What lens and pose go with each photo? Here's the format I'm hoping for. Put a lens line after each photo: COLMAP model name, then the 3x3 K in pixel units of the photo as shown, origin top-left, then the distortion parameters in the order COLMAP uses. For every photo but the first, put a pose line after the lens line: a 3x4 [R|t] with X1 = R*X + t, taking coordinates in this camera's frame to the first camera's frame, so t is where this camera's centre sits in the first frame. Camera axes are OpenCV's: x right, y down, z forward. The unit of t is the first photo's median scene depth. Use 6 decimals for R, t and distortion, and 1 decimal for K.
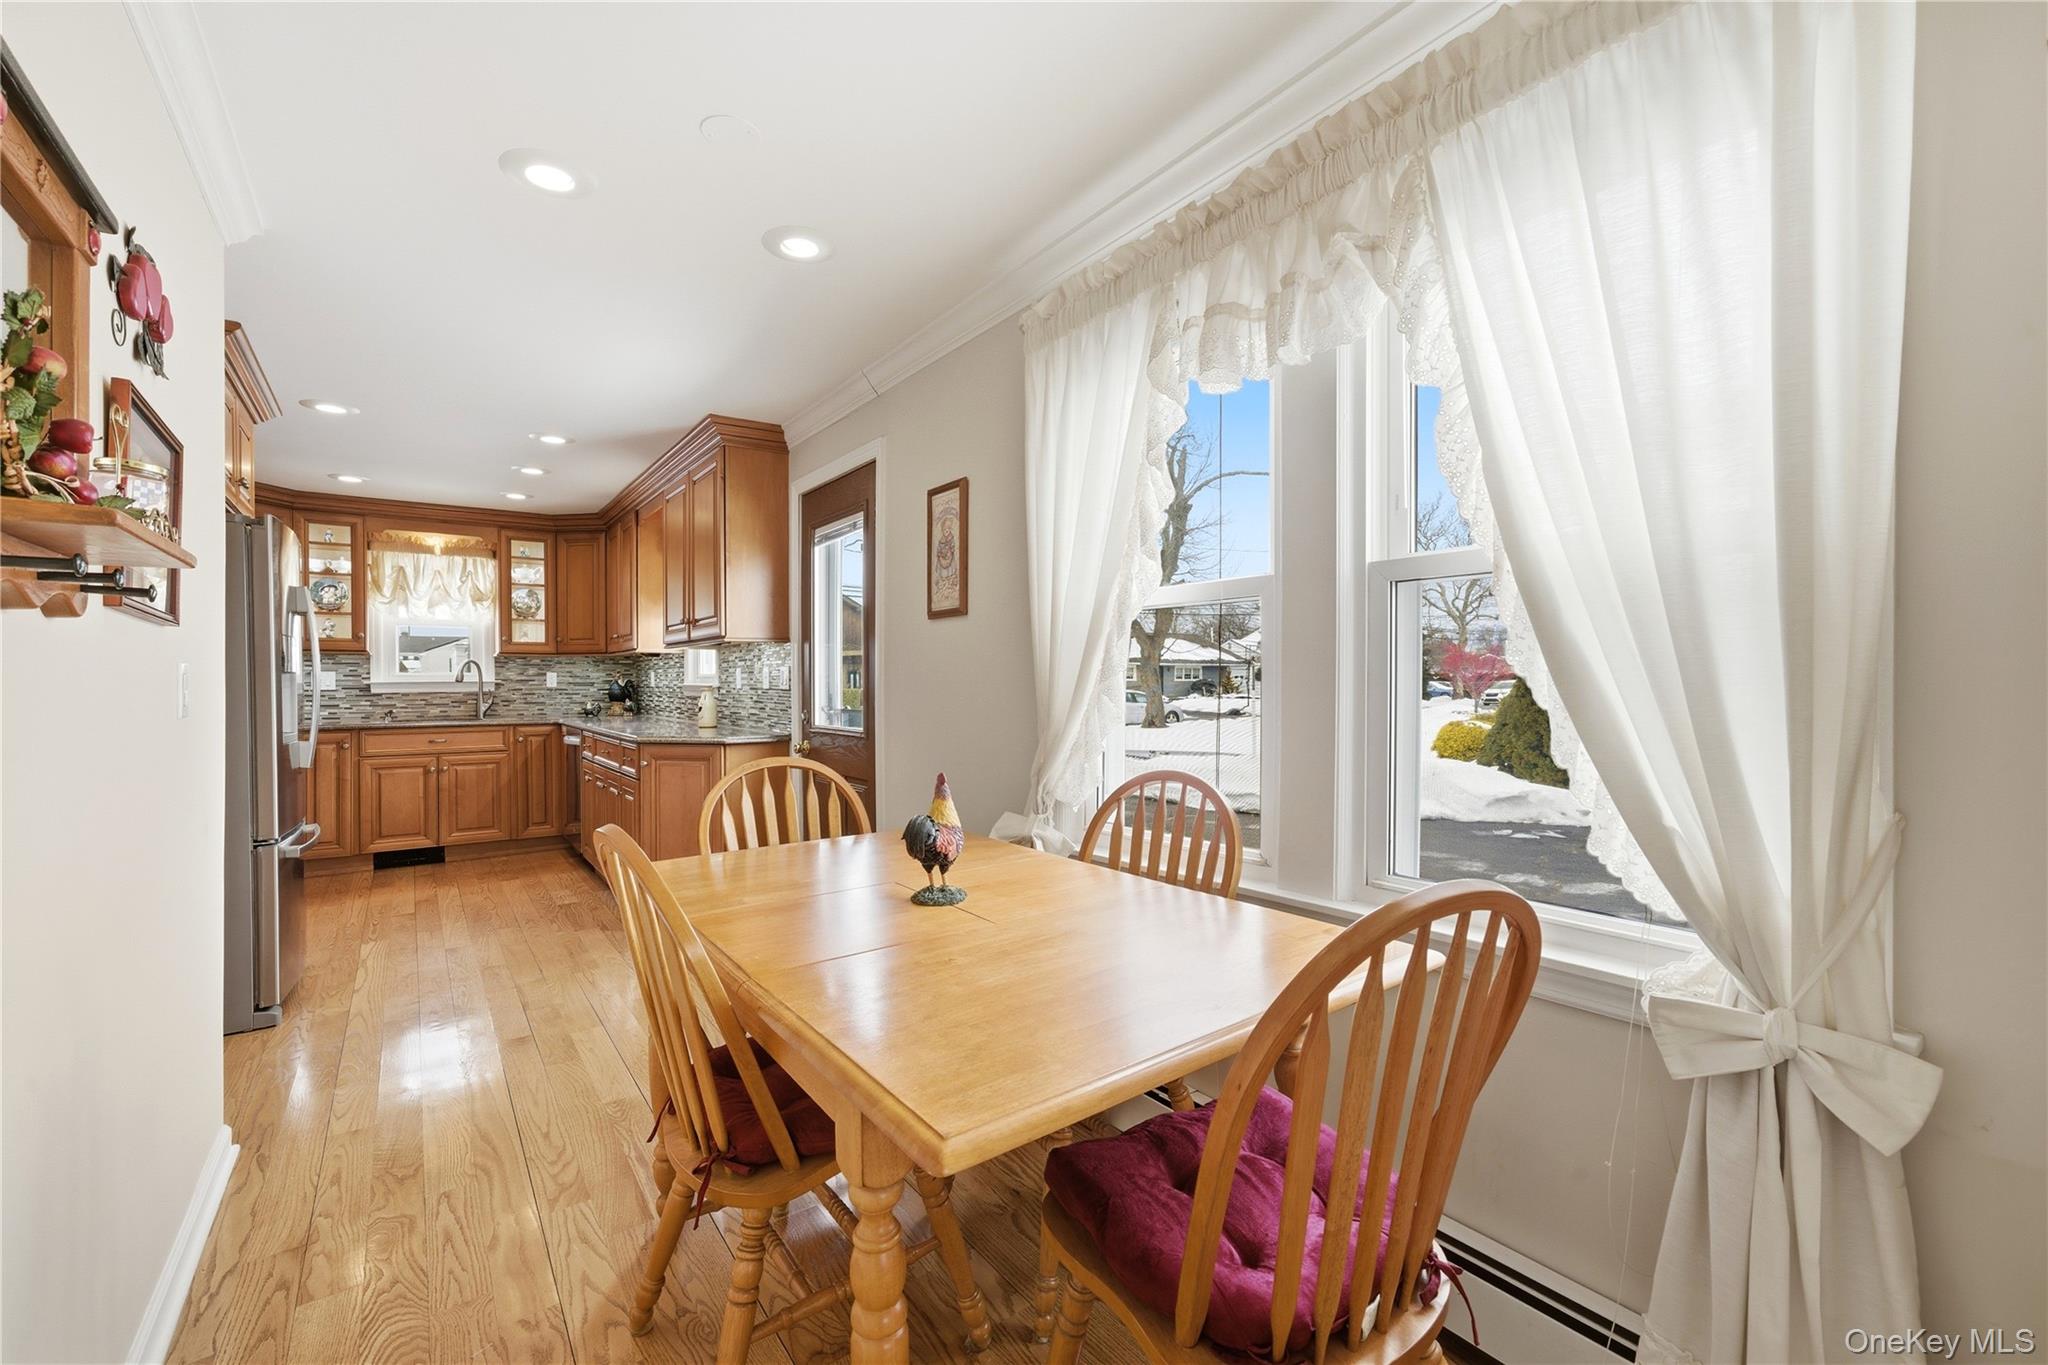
lens RADIAL K [[799.7, 0, 1024.0], [0, 799.7, 682.5], [0, 0, 1]] dist [-0.019884, 0.008245]
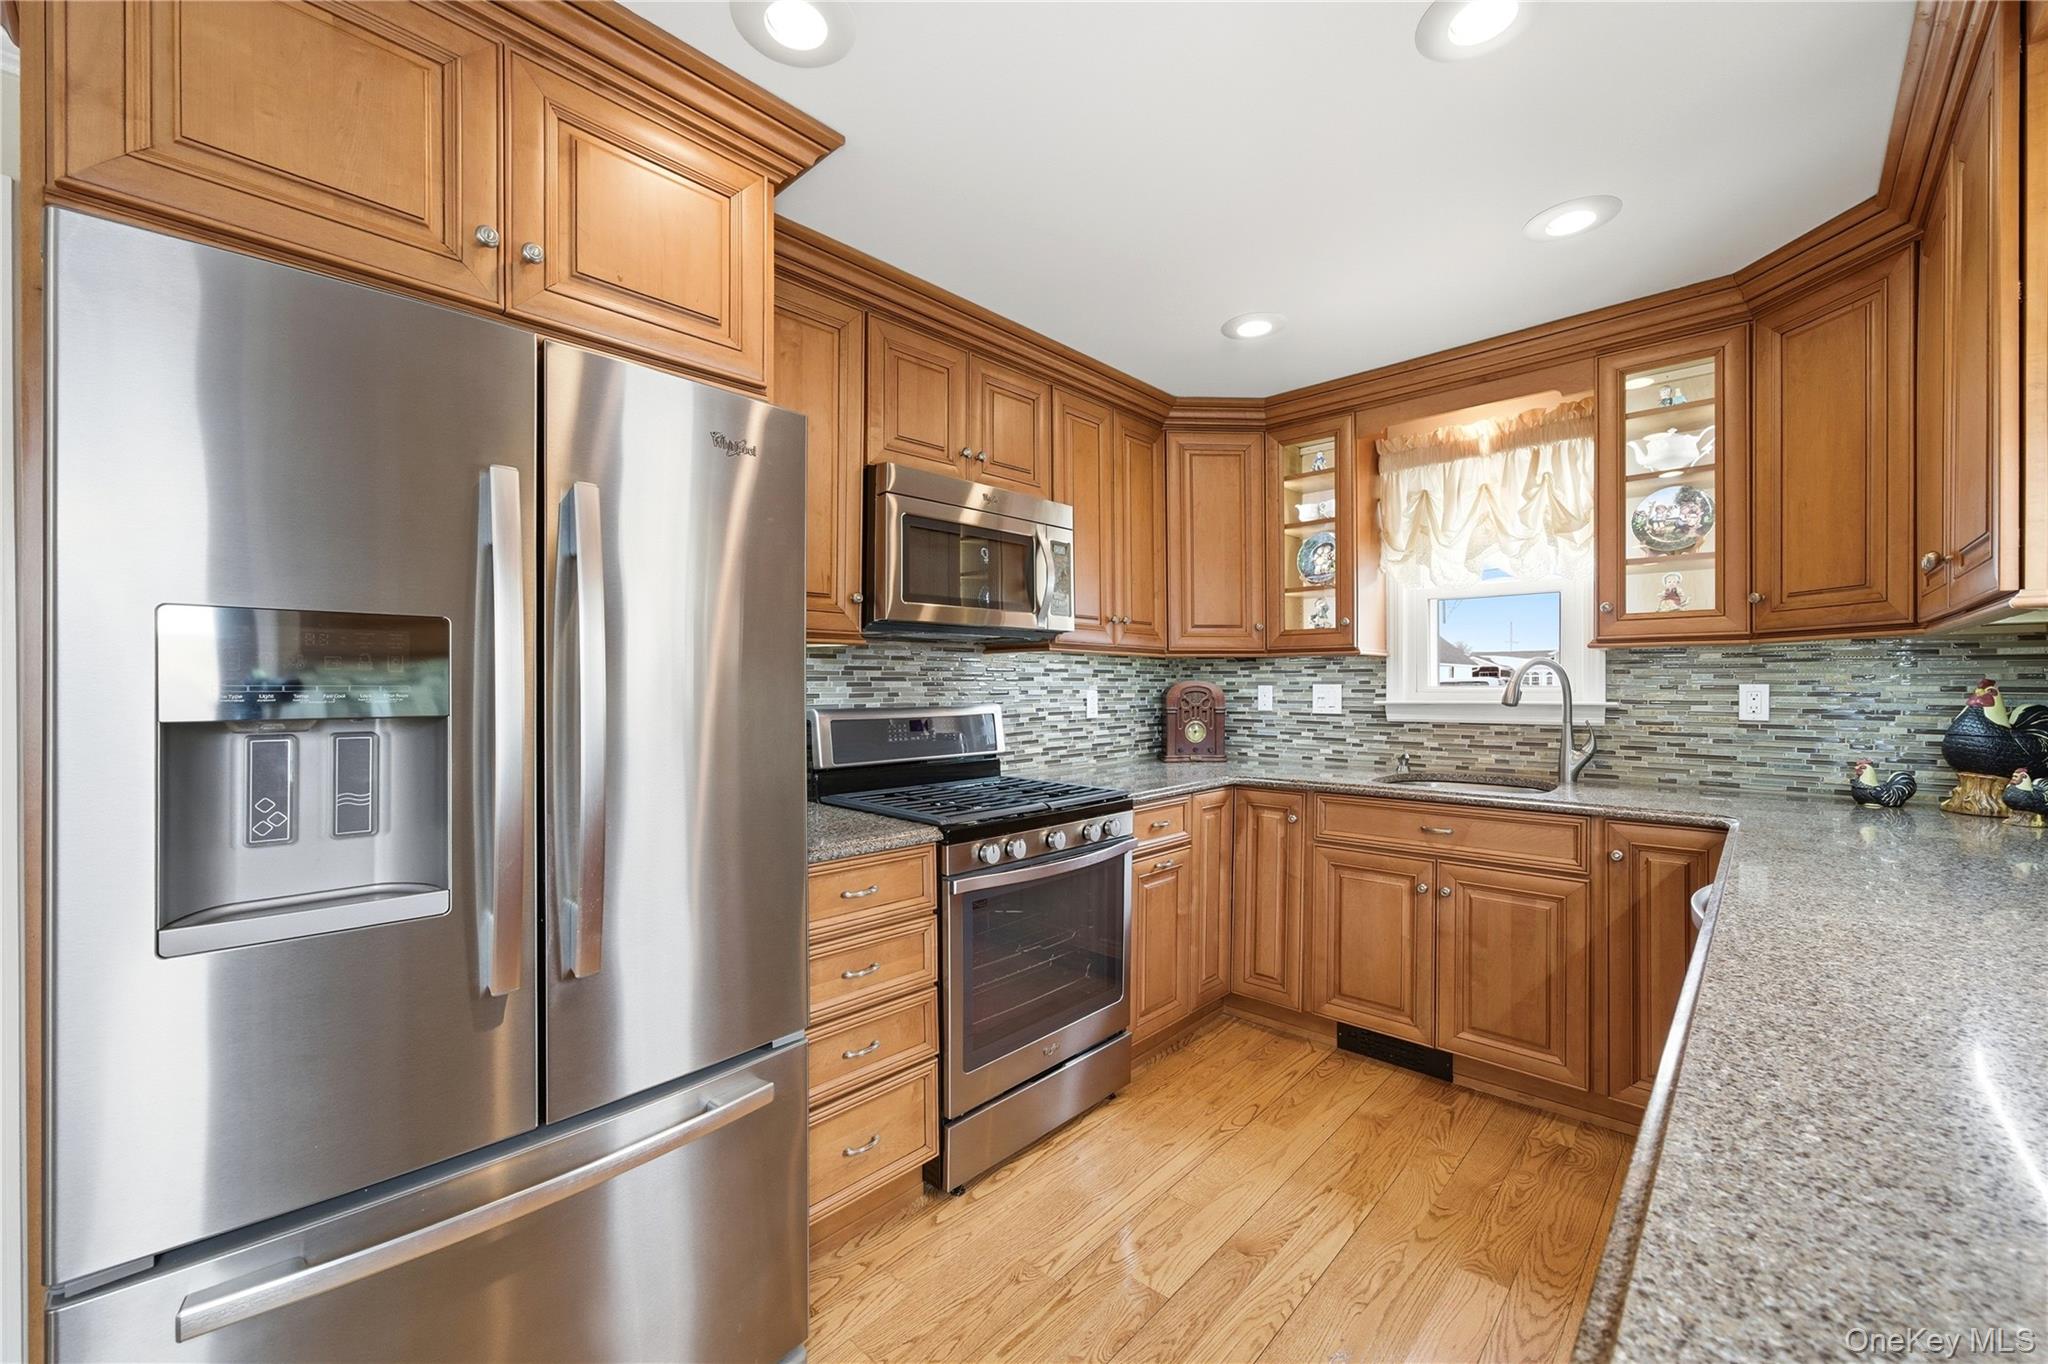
lens RADIAL K [[799.7, 0, 1024.0], [0, 799.7, 682.0], [0, 0, 1]] dist [-0.019884, 0.008245]
pose [[0.153606, -0.000512, -0.988132, -0.285222], [-0.001157, 0.999999, -0.000698, -0.014216], [0.988132, 0.001250, 0.153605, 0.640542]]
